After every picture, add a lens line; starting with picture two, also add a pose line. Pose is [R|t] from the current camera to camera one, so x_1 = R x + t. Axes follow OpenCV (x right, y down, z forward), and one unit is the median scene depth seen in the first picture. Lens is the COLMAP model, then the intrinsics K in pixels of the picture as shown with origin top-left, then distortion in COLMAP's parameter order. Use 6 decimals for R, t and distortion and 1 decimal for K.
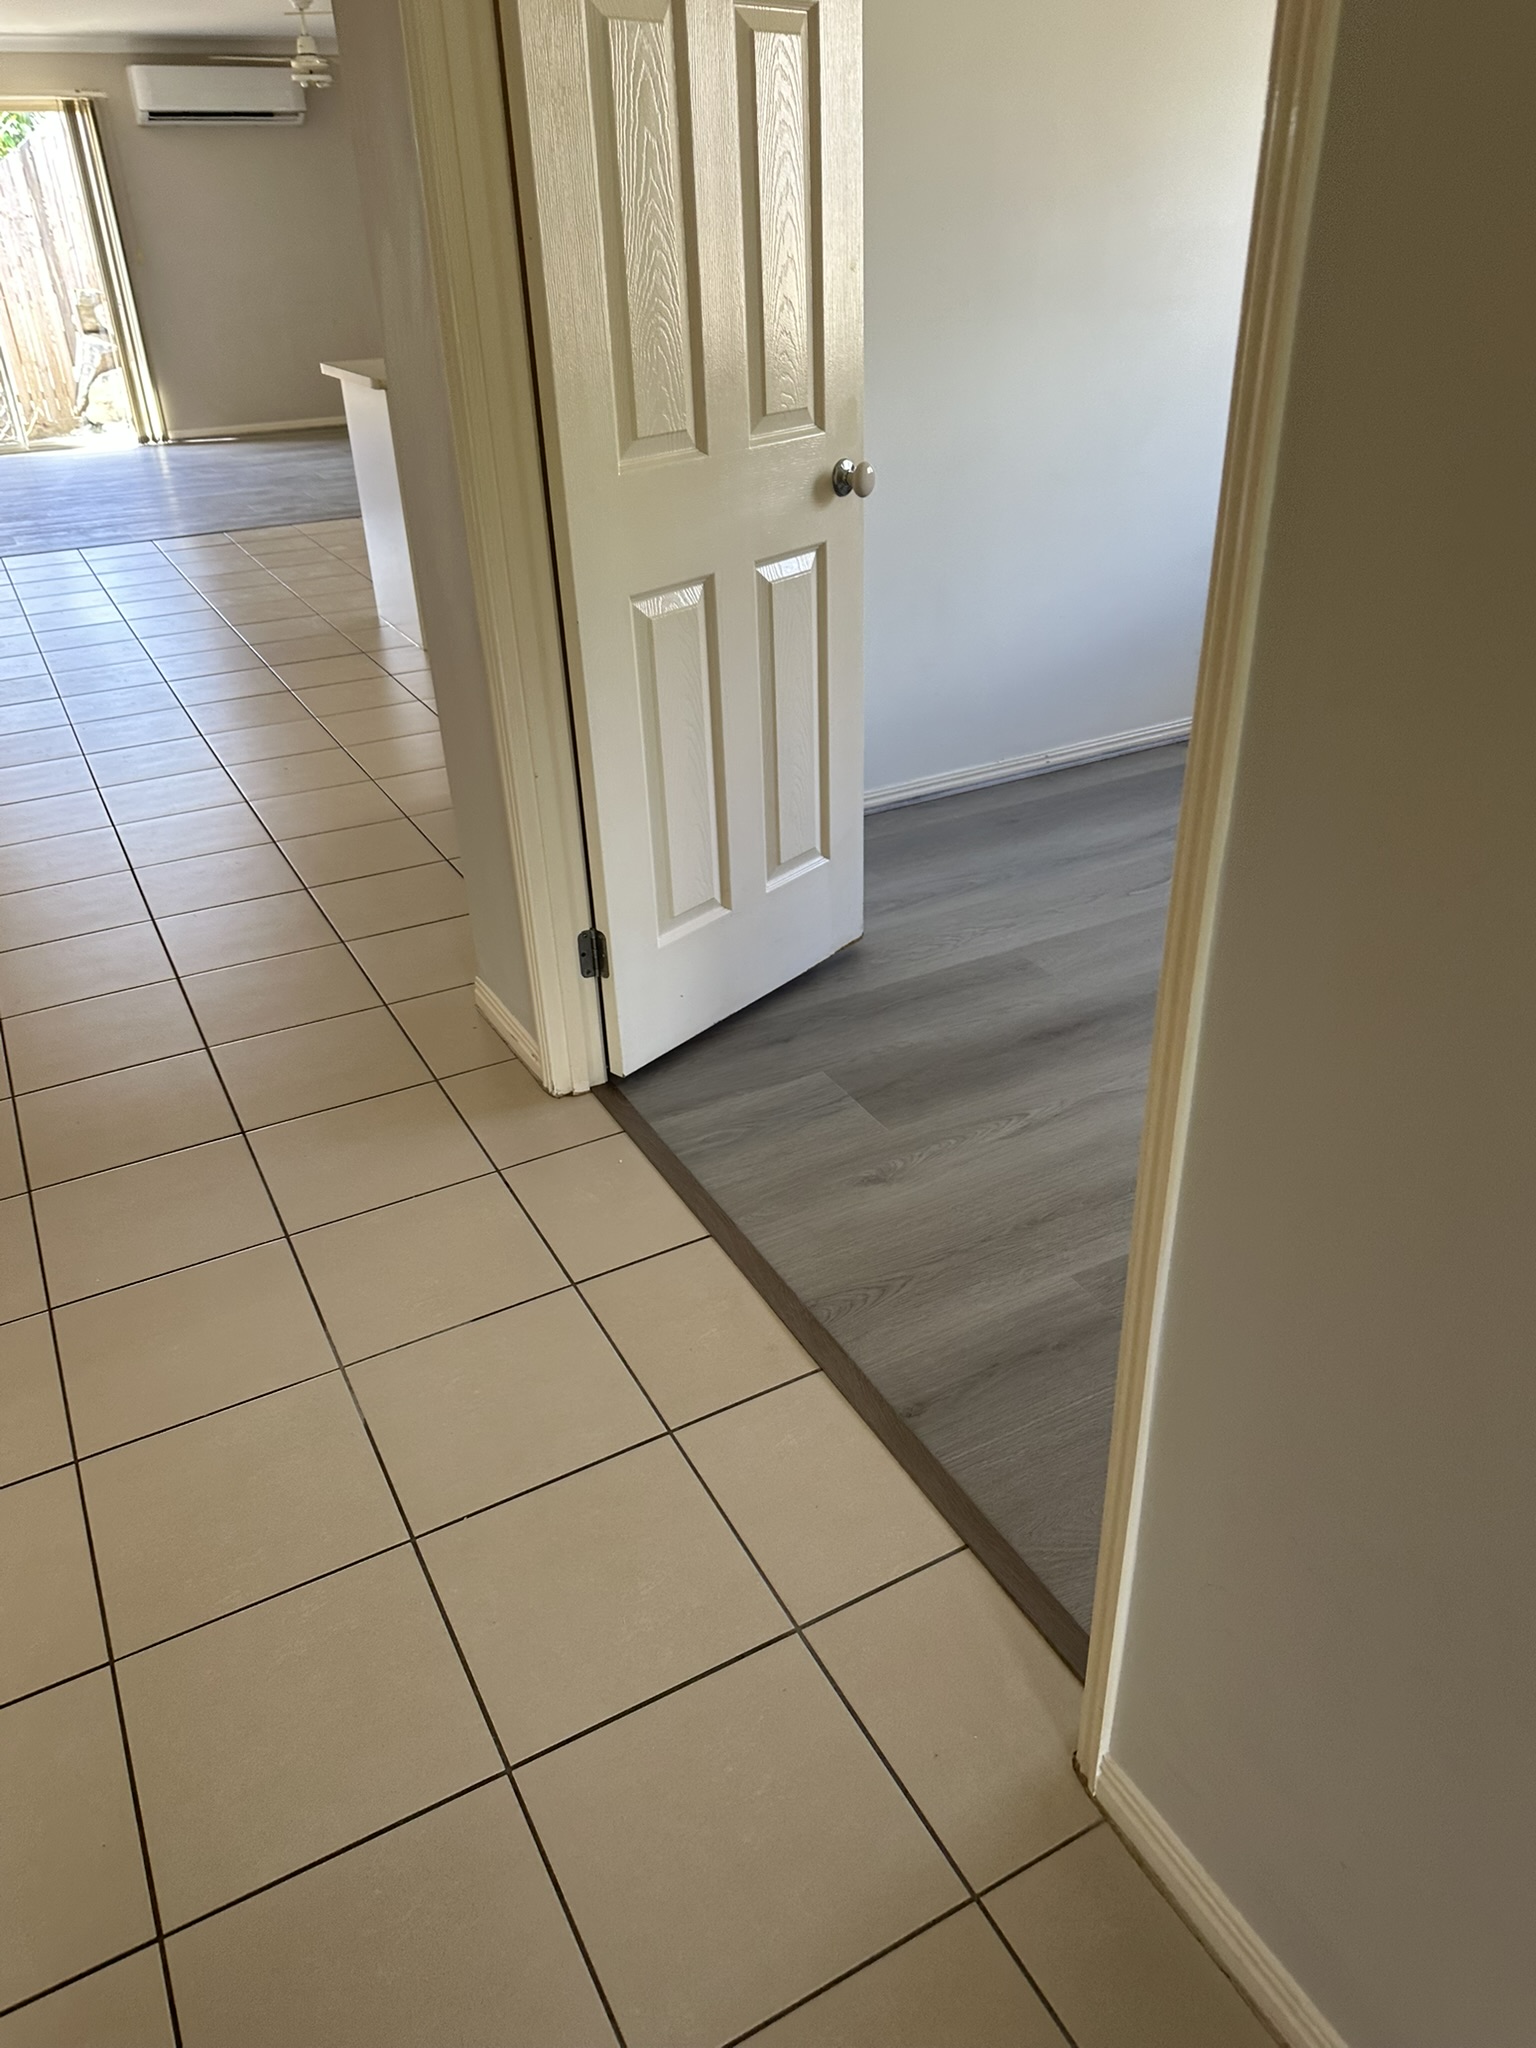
lens RADIAL K [[1447.2, 0, 783.2], [0, 1447.2, 1021.7], [0, 0, 1]] dist [0.049132, -0.057754]
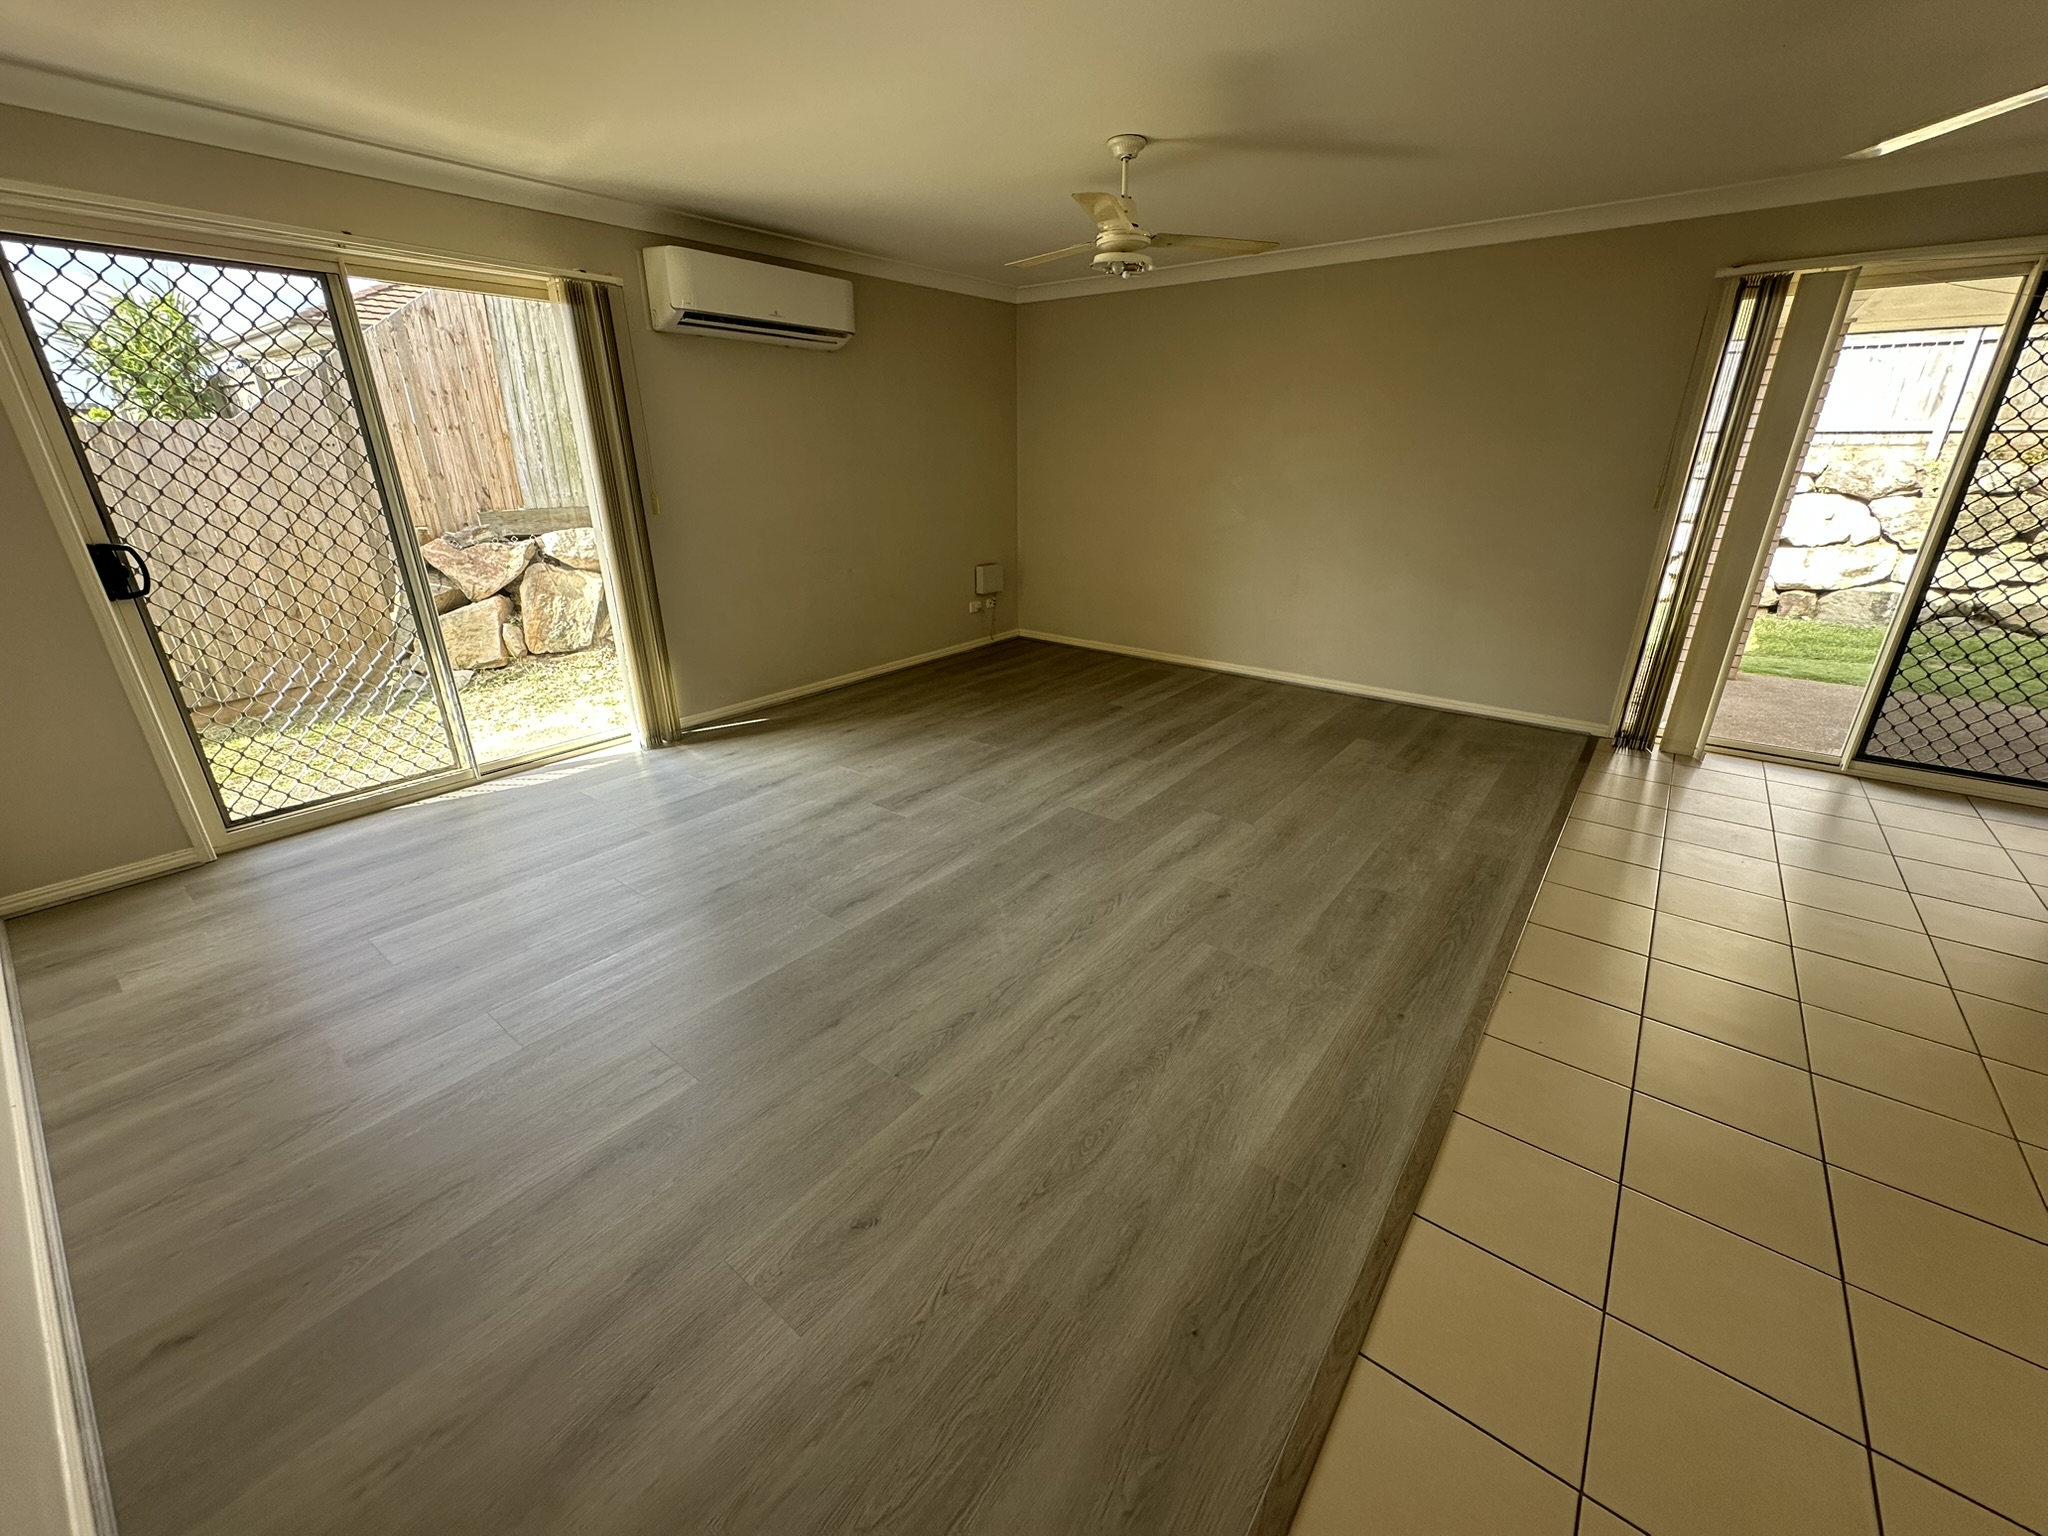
lens RADIAL K [[813.8, 0, 1024.6], [0, 813.8, 765.8], [0, 0, 1]] dist [0.002786, -0.000421]
pose [[0.918024, -0.123809, 0.376701, -0.342555], [0.176579, 0.978254, -0.108806, -0.247411], [-0.355038, 0.166404, 0.919923, 0.454570]]
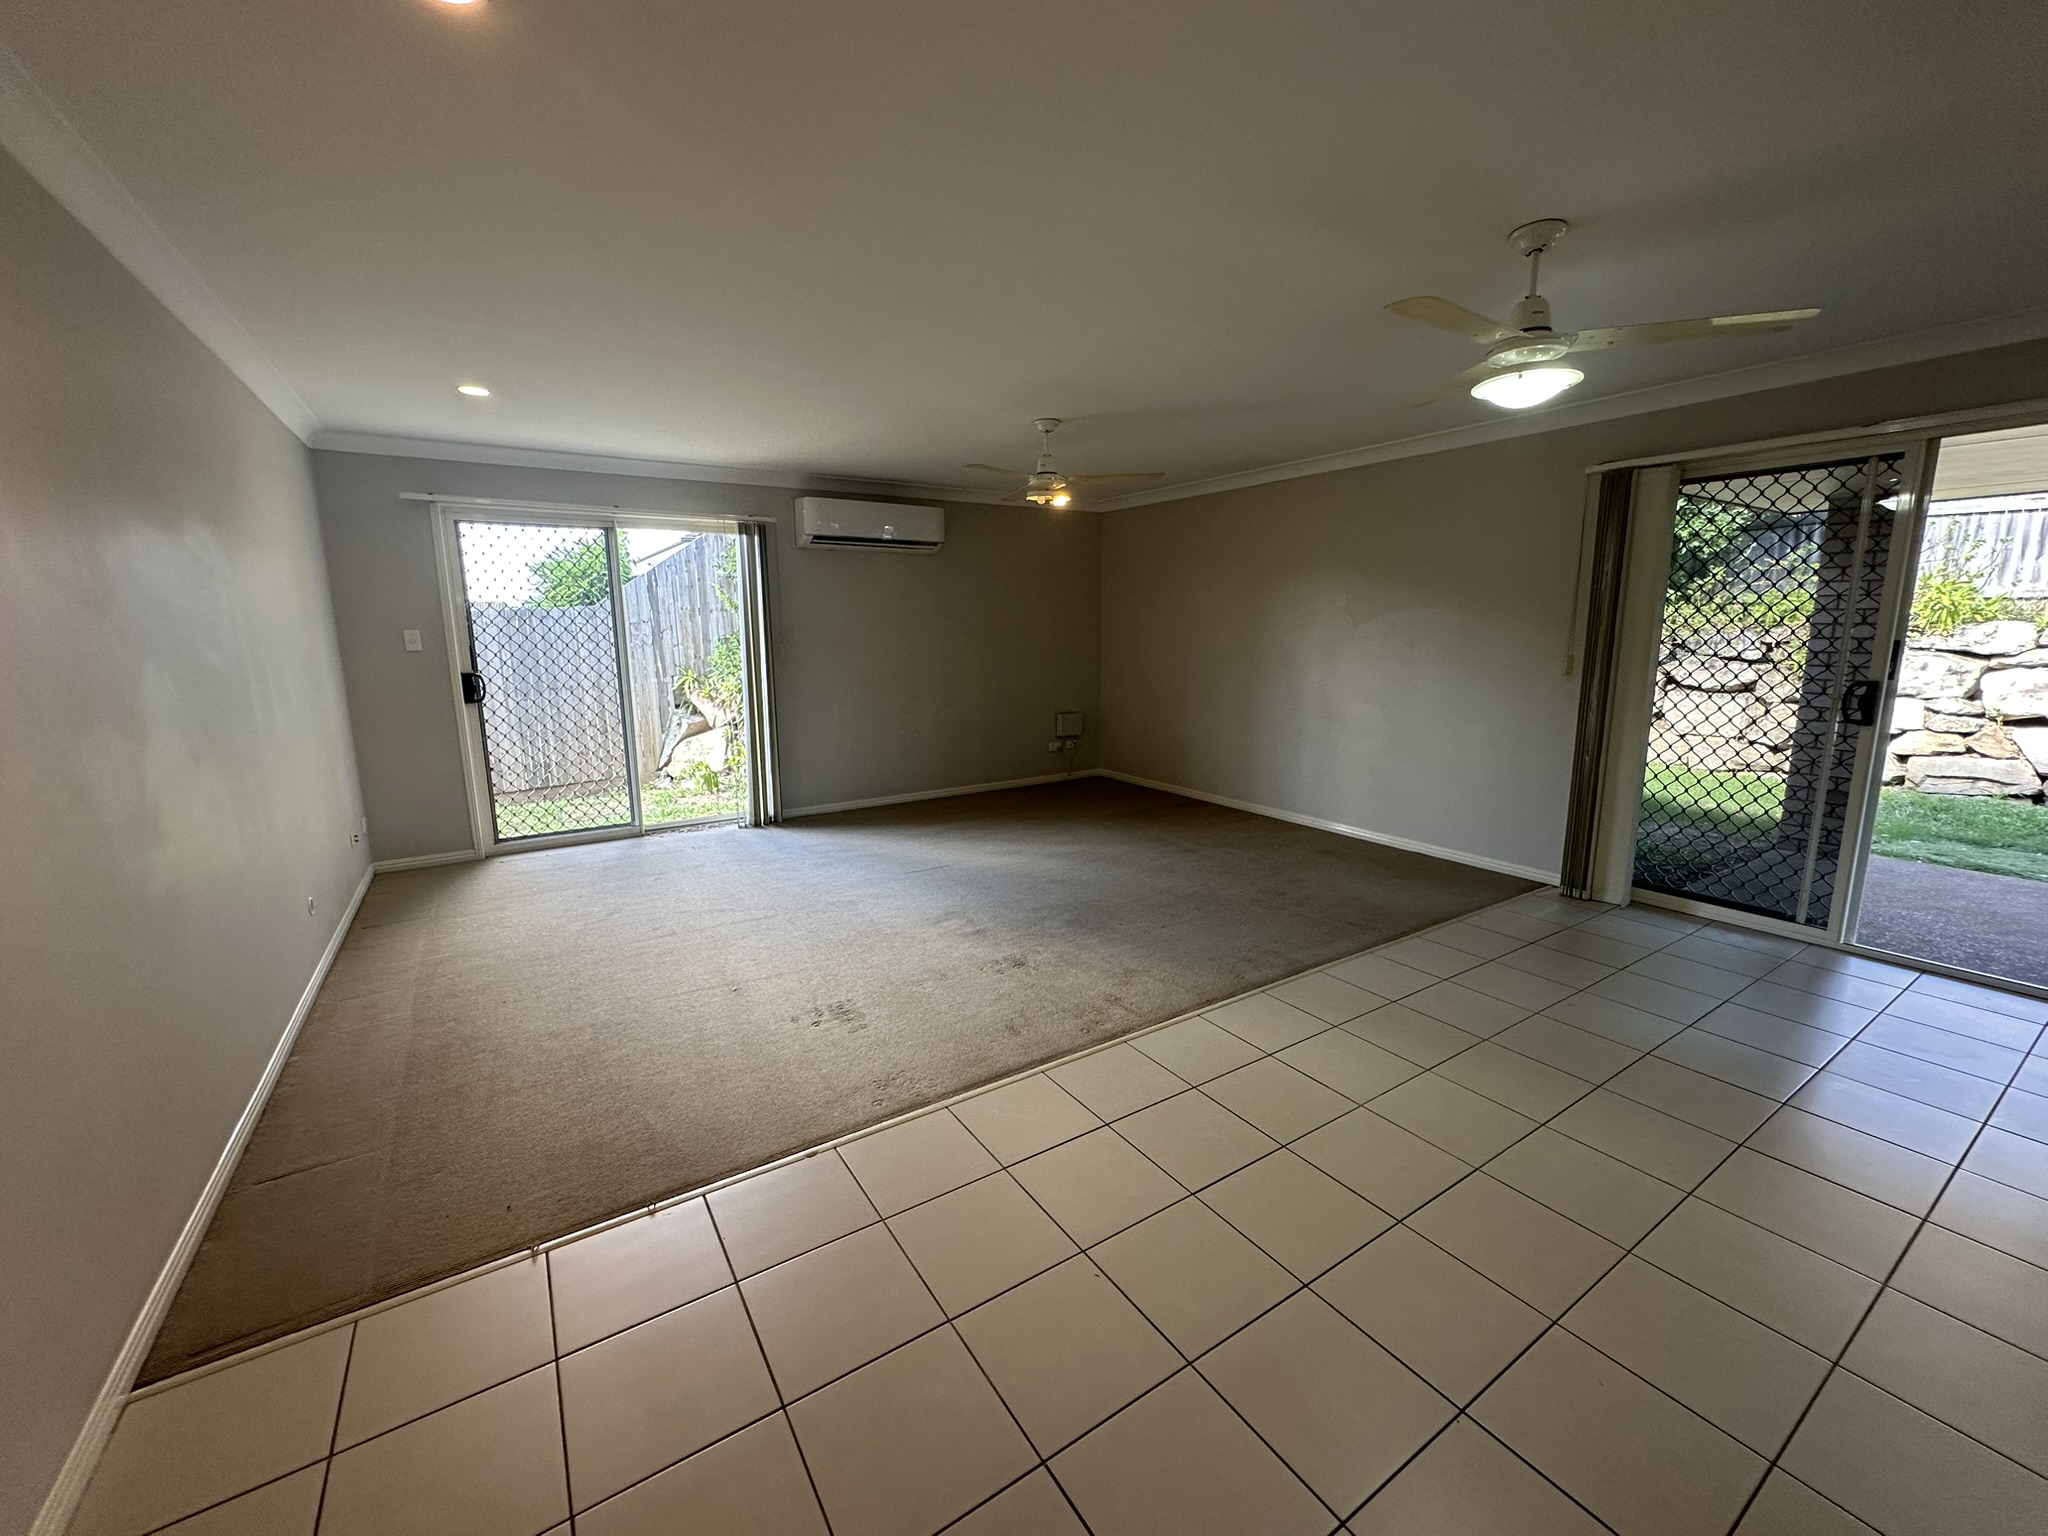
lens RADIAL K [[816.9, 0, 1026.3], [0, 816.9, 765.2], [0, 0, 1]] dist [-0.001174, 0.000310]
pose [[0.996727, 0.001746, 0.080825, -0.243780], [0.025475, 0.942049, -0.334508, -0.192331], [-0.076725, 0.335472, 0.938921, 0.357090]]
